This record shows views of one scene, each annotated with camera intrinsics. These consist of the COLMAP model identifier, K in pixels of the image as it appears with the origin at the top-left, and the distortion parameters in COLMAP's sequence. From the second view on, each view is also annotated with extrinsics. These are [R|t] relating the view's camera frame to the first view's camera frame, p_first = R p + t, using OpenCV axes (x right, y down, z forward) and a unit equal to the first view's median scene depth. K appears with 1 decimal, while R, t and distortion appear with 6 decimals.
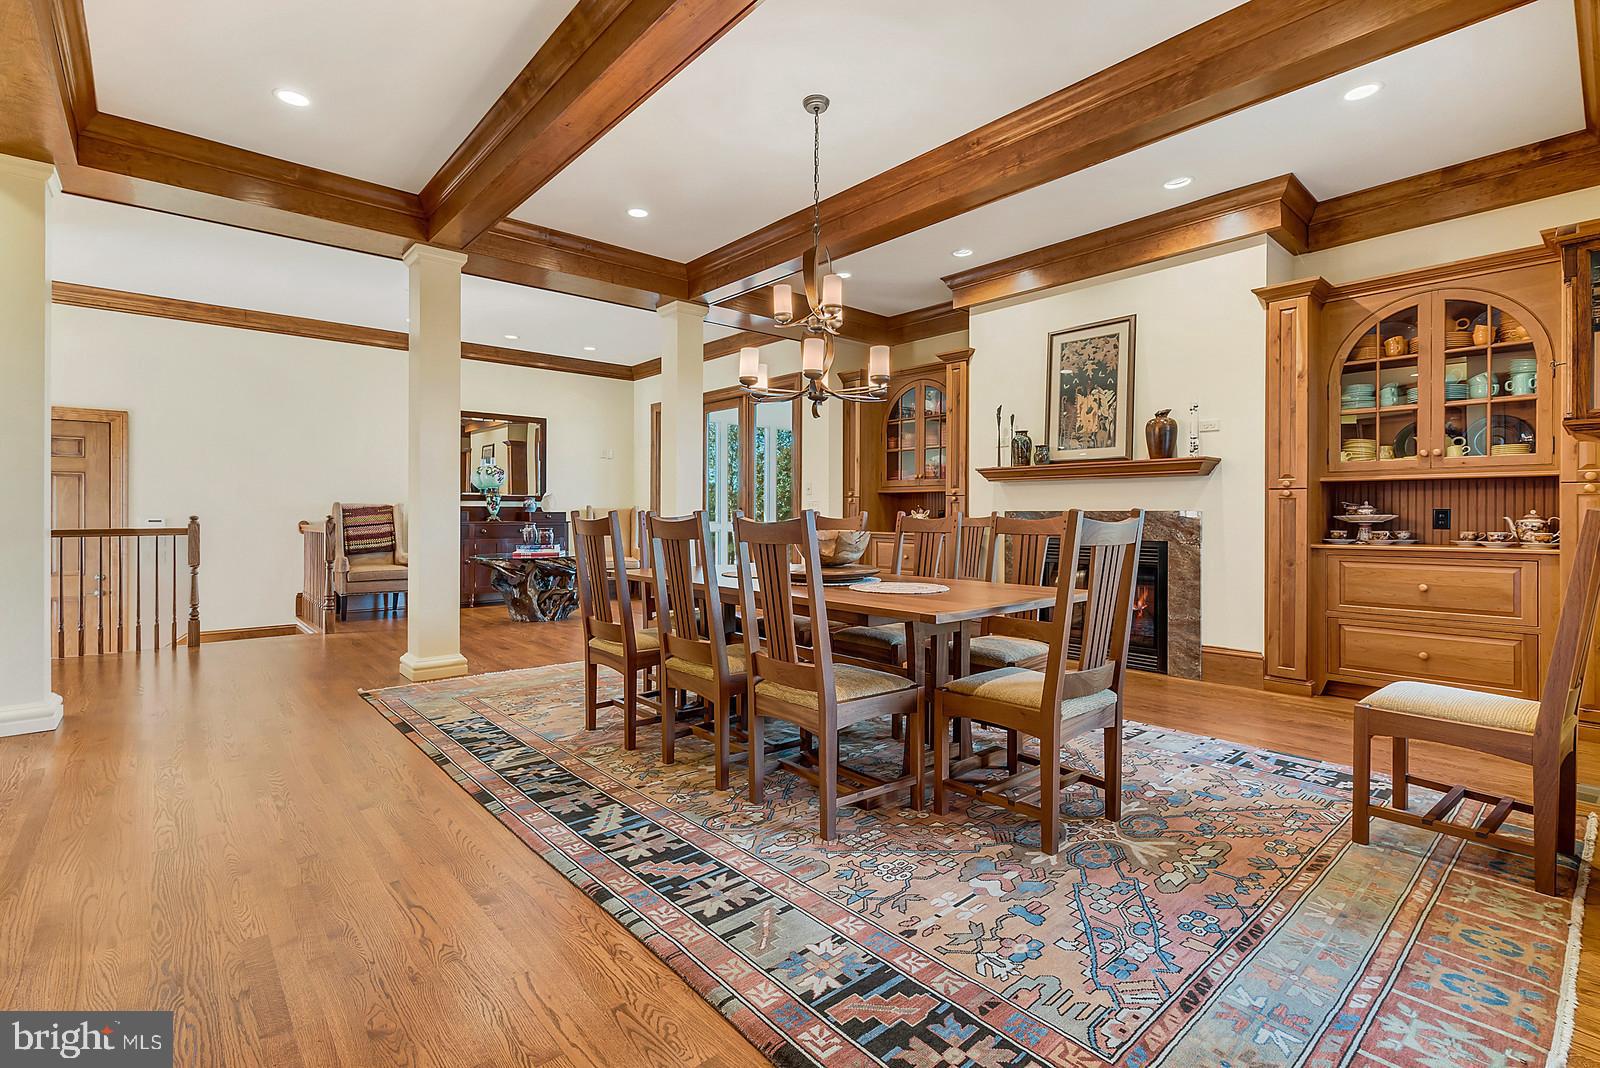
lens RADIAL K [[730.1, 0, 792.1], [0, 730.1, 519.1], [0, 0, 1]] dist [-0.005373, 0.002151]
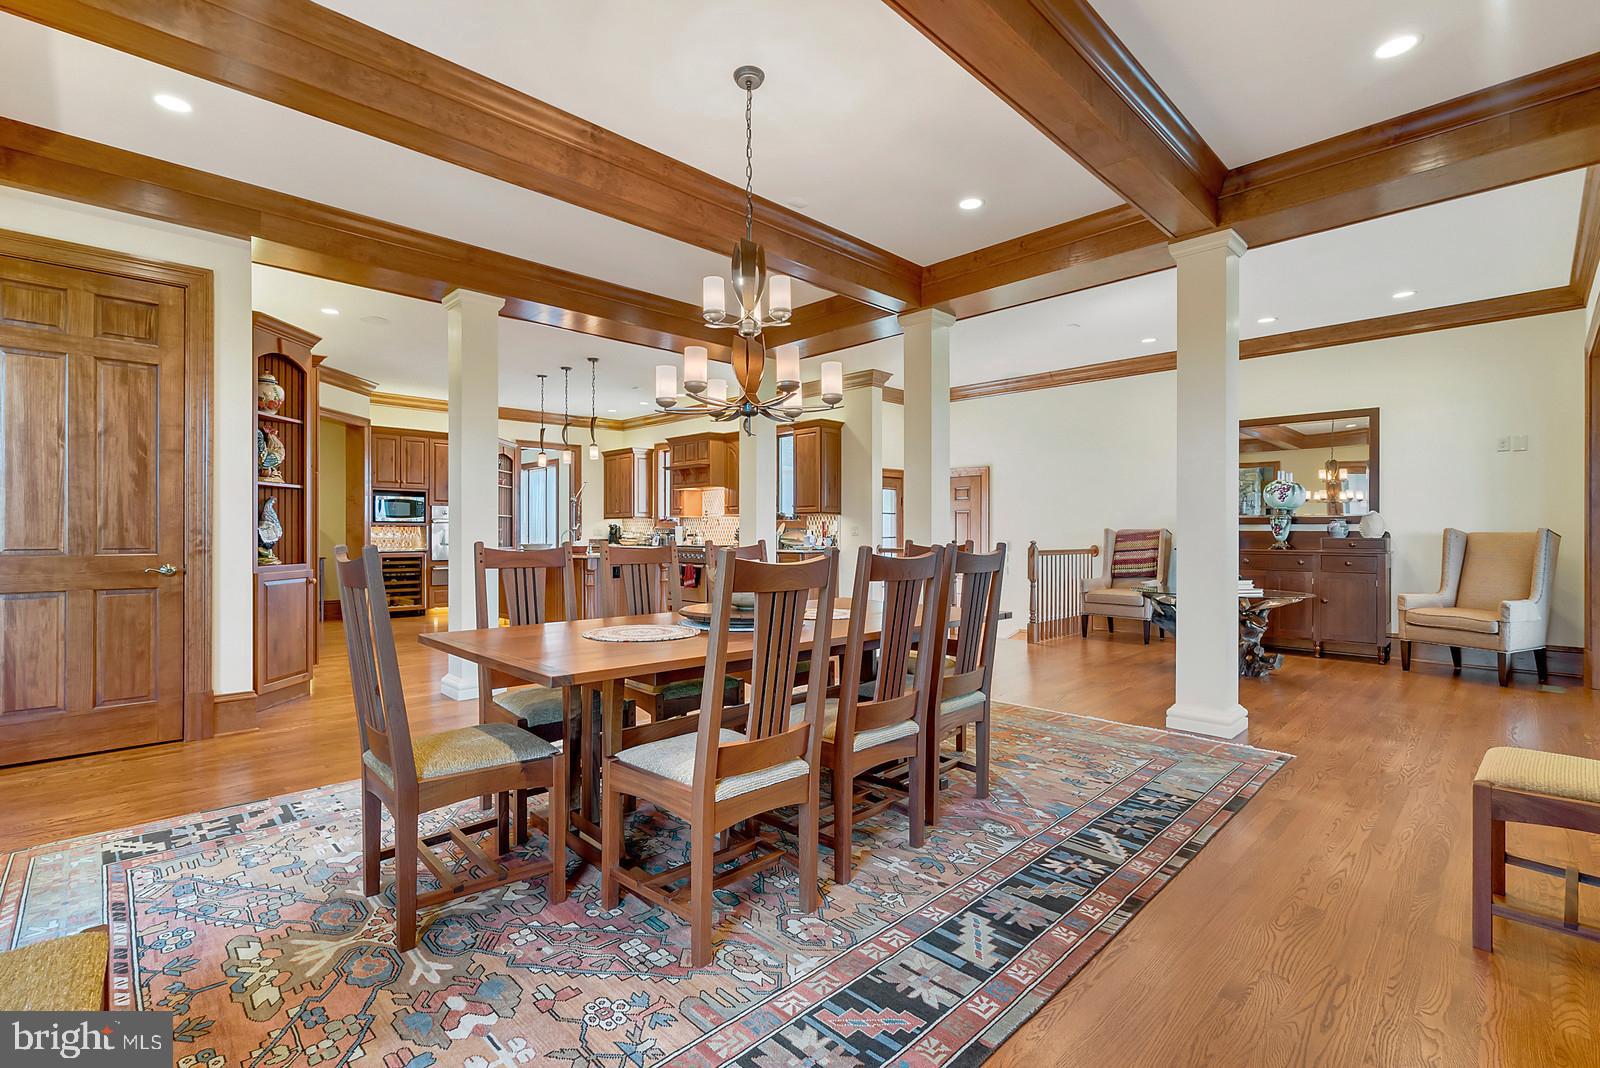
lens RADIAL K [[730.1, 0, 789.5], [0, 730.1, 534.2], [0, 0, 1]] dist [-0.005373, 0.002151]
pose [[0.048902, 0.000339, -0.998804, 1.305098], [-0.007527, 0.999972, -0.000030, -0.033495], [0.998775, 0.007519, 0.048903, 1.444903]]
